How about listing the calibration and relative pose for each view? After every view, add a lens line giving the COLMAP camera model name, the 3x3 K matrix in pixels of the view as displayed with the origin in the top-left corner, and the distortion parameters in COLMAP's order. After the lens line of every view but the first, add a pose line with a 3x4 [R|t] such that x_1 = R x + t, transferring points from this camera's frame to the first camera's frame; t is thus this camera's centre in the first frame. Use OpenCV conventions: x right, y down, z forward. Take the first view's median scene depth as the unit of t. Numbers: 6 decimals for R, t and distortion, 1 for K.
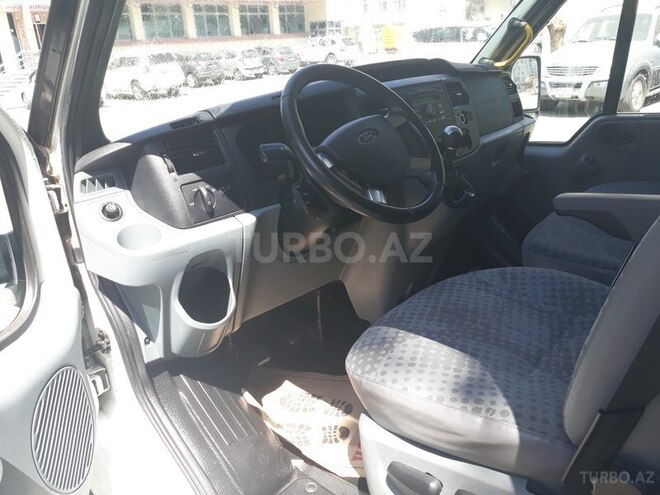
lens RADIAL K [[561.8, 0, 332.7], [0, 561.8, 247.3], [0, 0, 1]] dist [-0.002554, -0.003543]
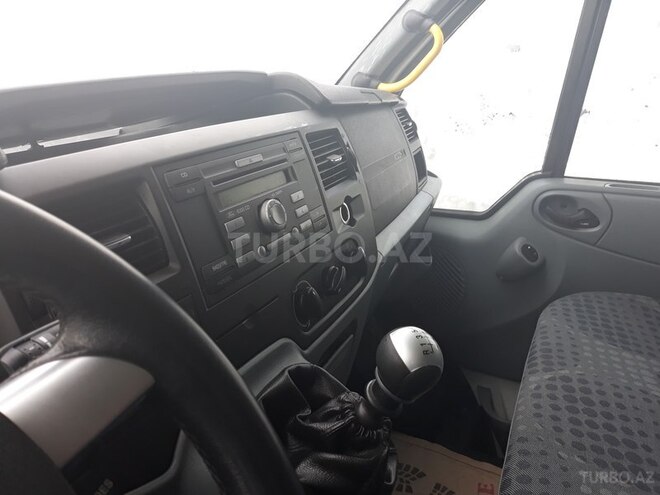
lens RADIAL K [[561.8, 0, 329.2], [0, 561.8, 247.0], [0, 0, 1]] dist [-0.002554, -0.003543]
pose [[0.964727, -0.012202, 0.262970, 0.082711], [0.013621, 0.999901, -0.003575, -0.165575], [-0.262900, 0.007030, 0.964797, 0.471024]]
